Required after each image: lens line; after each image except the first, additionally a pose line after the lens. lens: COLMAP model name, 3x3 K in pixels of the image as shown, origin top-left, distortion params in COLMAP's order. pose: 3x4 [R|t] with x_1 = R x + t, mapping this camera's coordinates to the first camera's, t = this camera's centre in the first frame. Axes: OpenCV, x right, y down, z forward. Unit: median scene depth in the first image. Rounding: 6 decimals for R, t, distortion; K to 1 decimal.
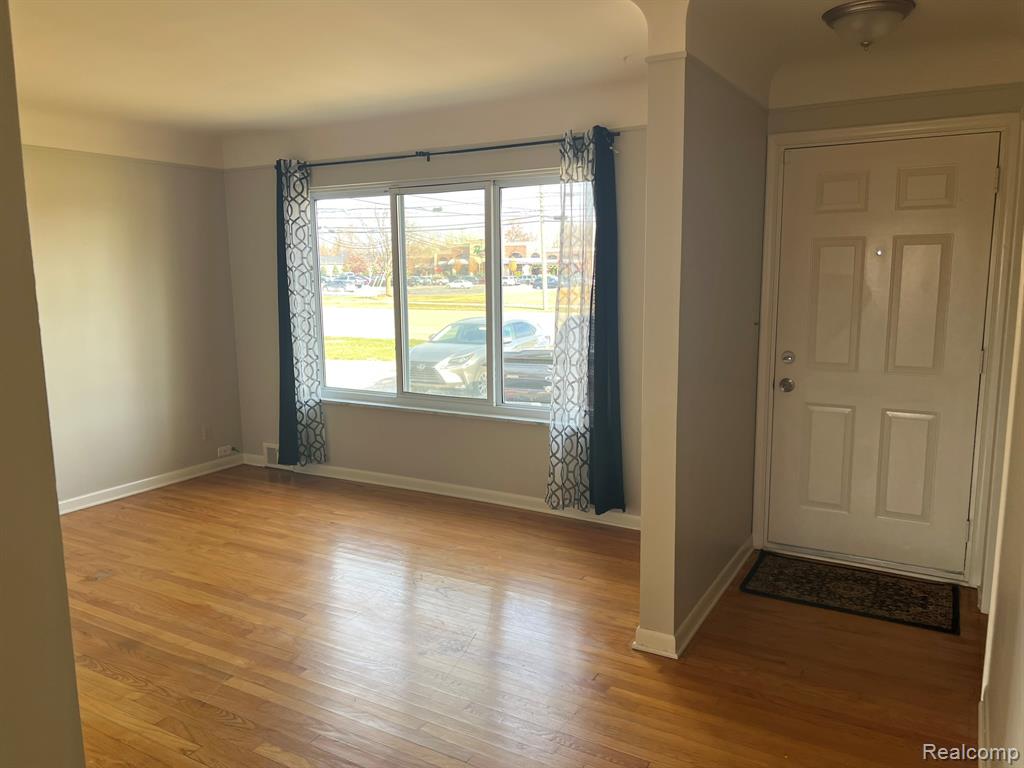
lens RADIAL K [[768.0, 0, 521.8], [0, 768.0, 390.8], [0, 0, 1]] dist [0.064177, -0.076399]
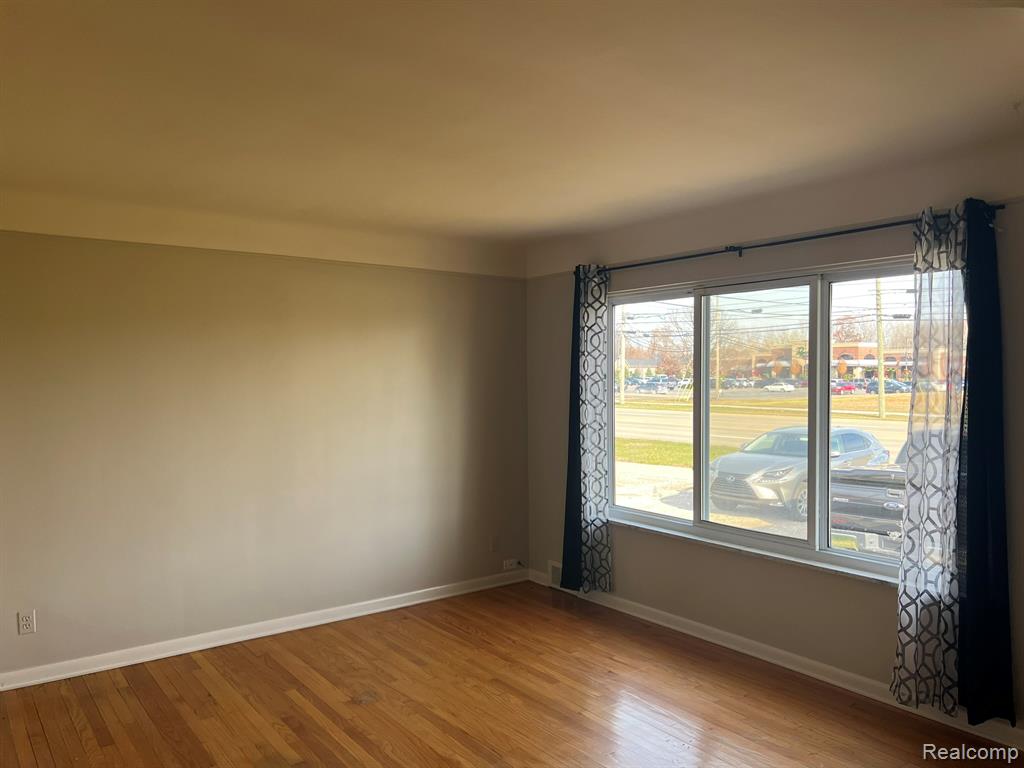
lens RADIAL K [[768.0, 0, 502.2], [0, 768.0, 385.8], [0, 0, 1]] dist [0.064177, -0.076399]
pose [[0.911315, 0.013690, -0.411482, -0.004708], [-0.069887, 0.990086, -0.121839, -0.027549], [0.405735, 0.139791, 0.903238, 0.120961]]
